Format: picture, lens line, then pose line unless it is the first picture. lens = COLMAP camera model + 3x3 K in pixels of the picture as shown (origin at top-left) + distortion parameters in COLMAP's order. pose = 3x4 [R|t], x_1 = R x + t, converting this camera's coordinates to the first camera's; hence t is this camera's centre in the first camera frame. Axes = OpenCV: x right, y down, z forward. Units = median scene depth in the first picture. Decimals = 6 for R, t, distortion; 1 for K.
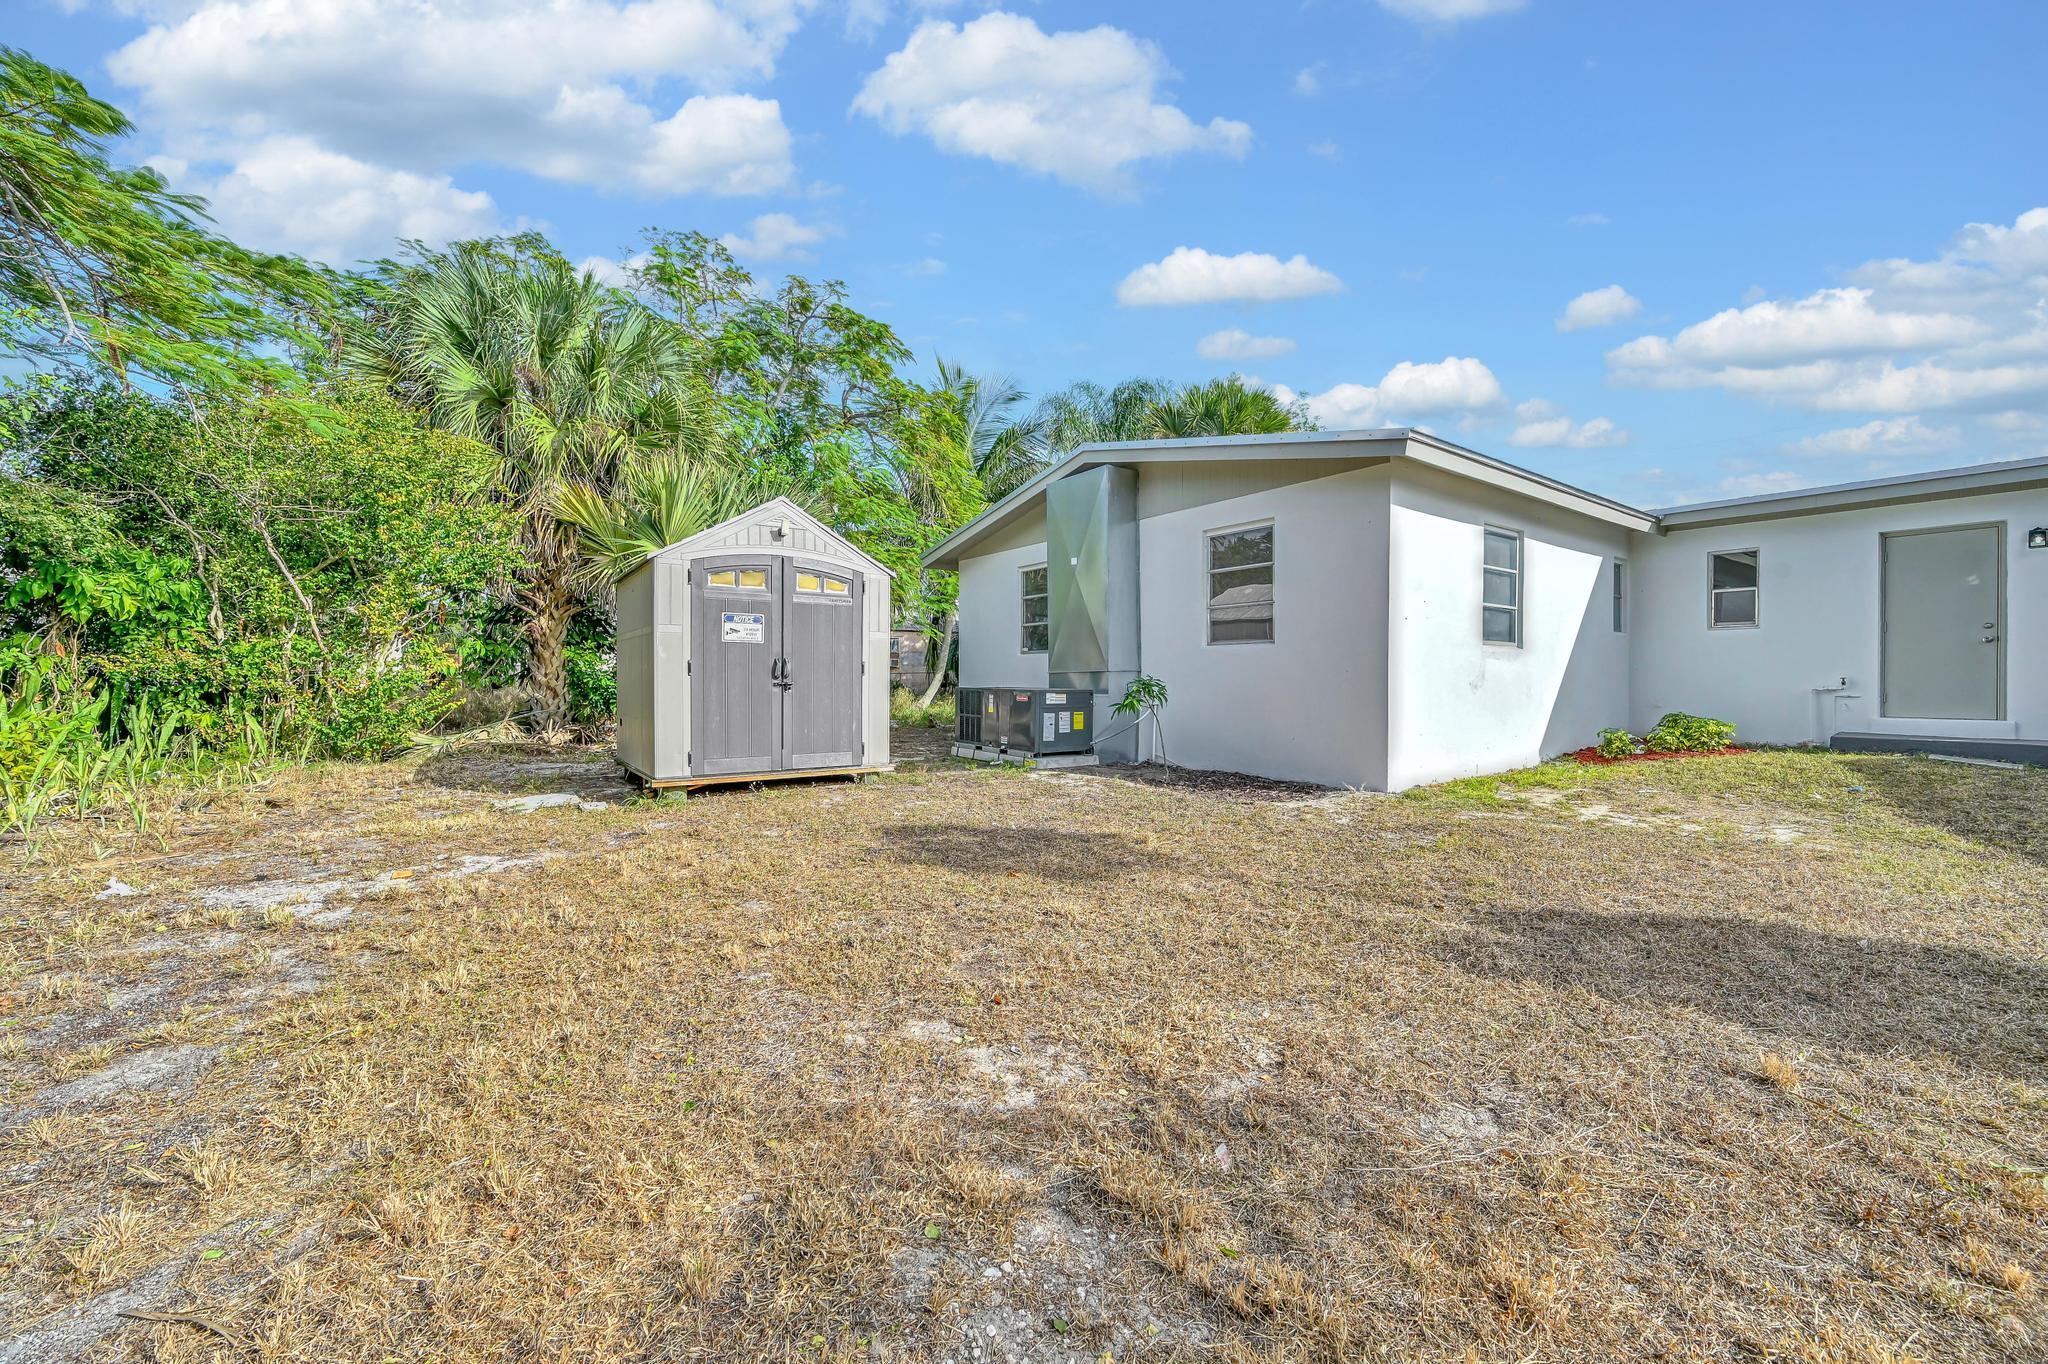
lens RADIAL K [[828.9, 0, 1016.1], [0, 828.9, 685.1], [0, 0, 1]] dist [-0.002851, 0.000074]
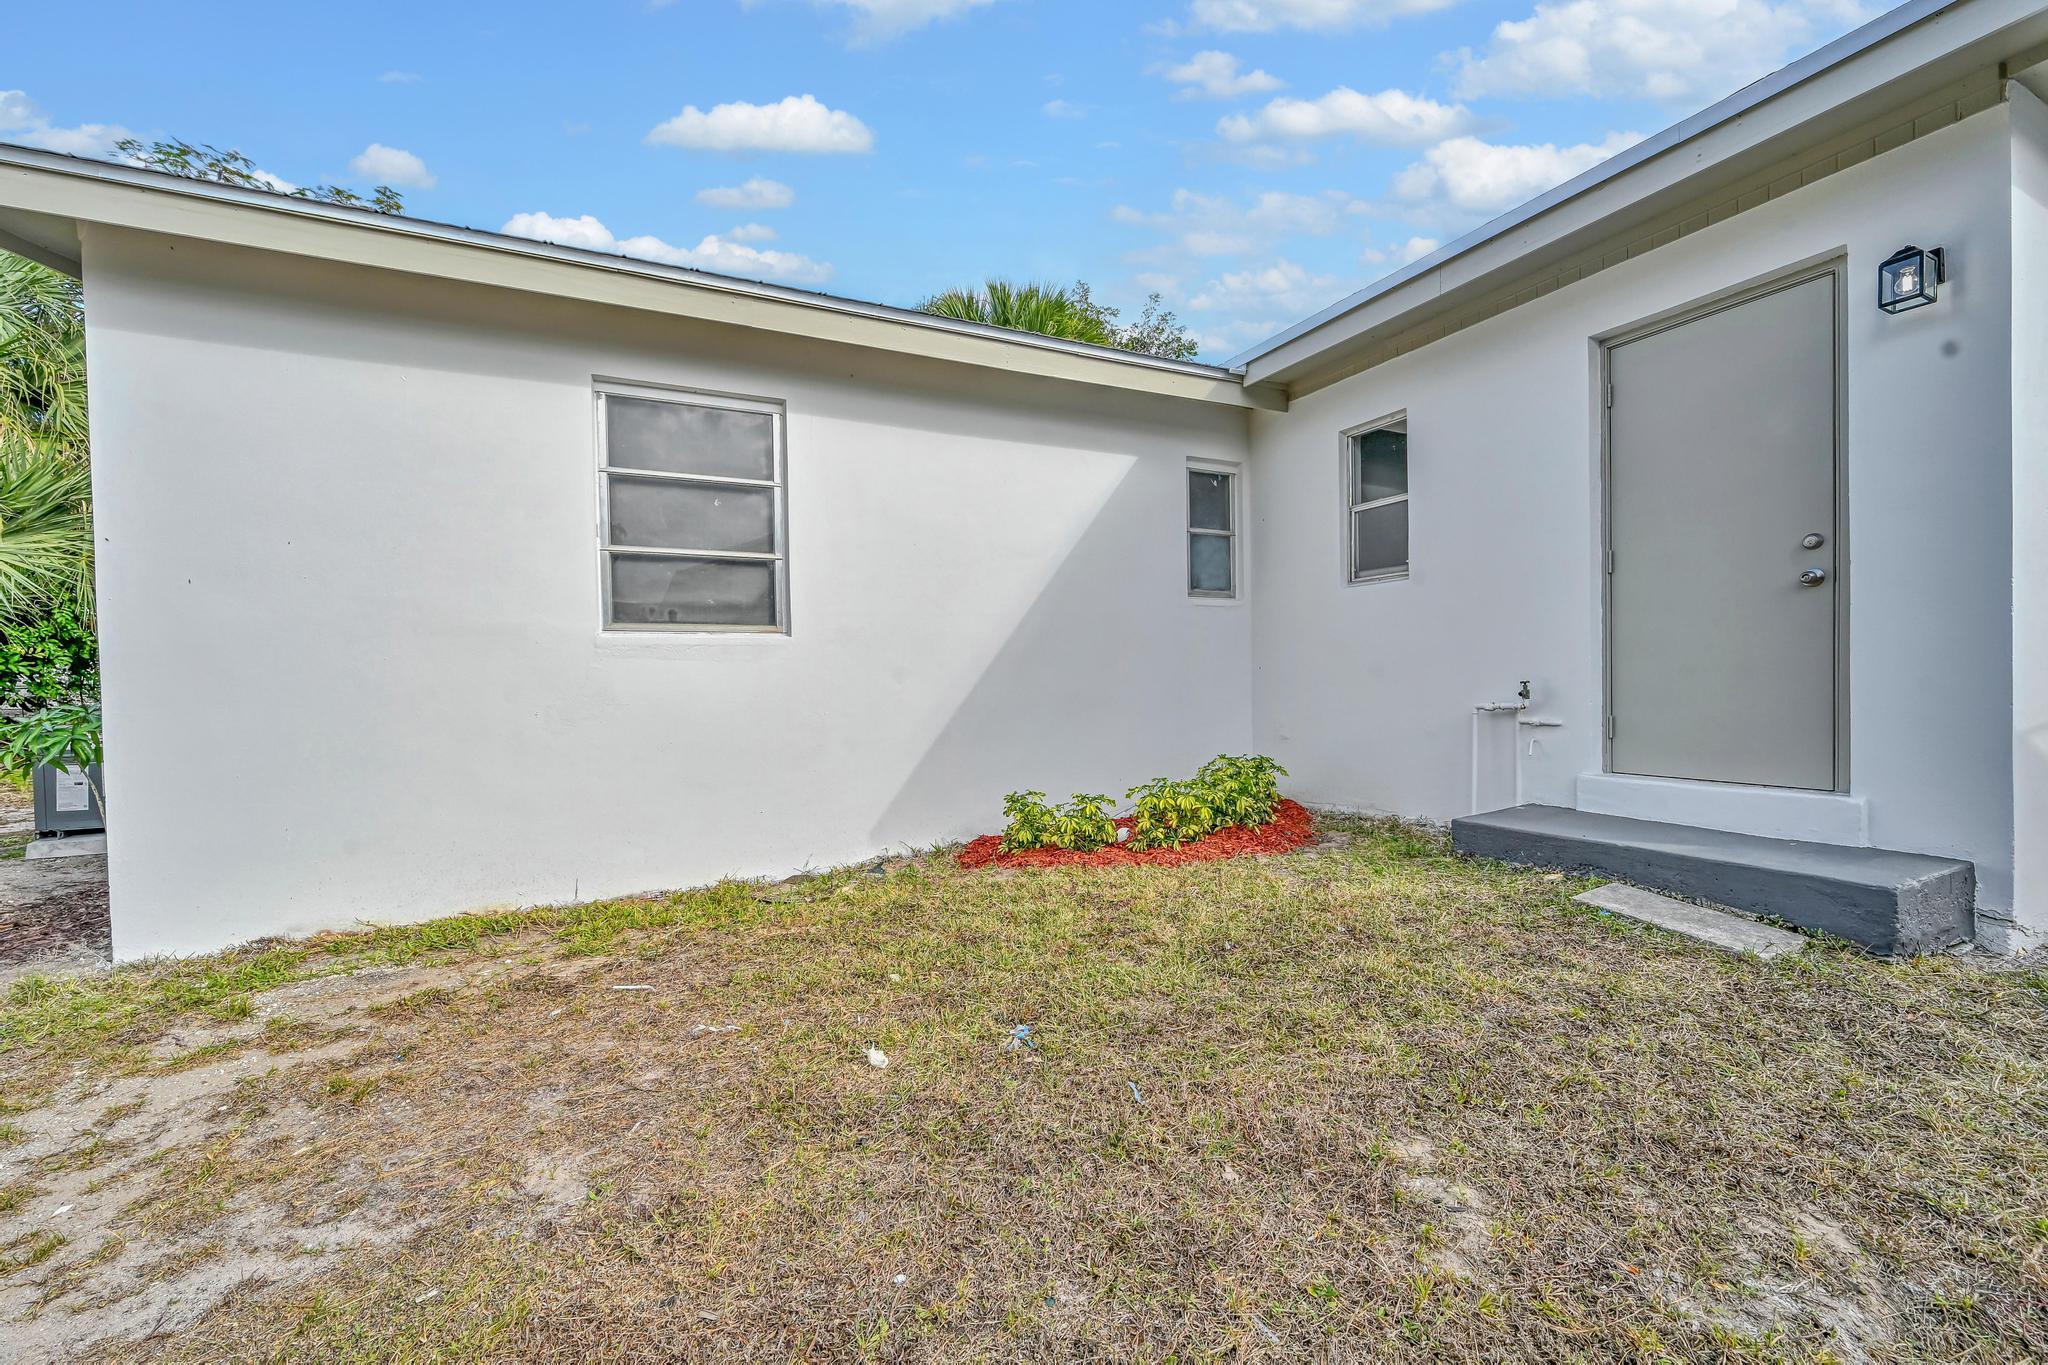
lens RADIAL K [[828.9, 0, 1021.5], [0, 828.9, 685.5], [0, 0, 1]] dist [-0.002851, 0.000074]
pose [[0.982999, -0.017416, -0.182781, 0.820258], [0.019824, 0.999739, 0.011359, -0.017388], [0.182536, -0.014789, 0.983088, 0.521383]]
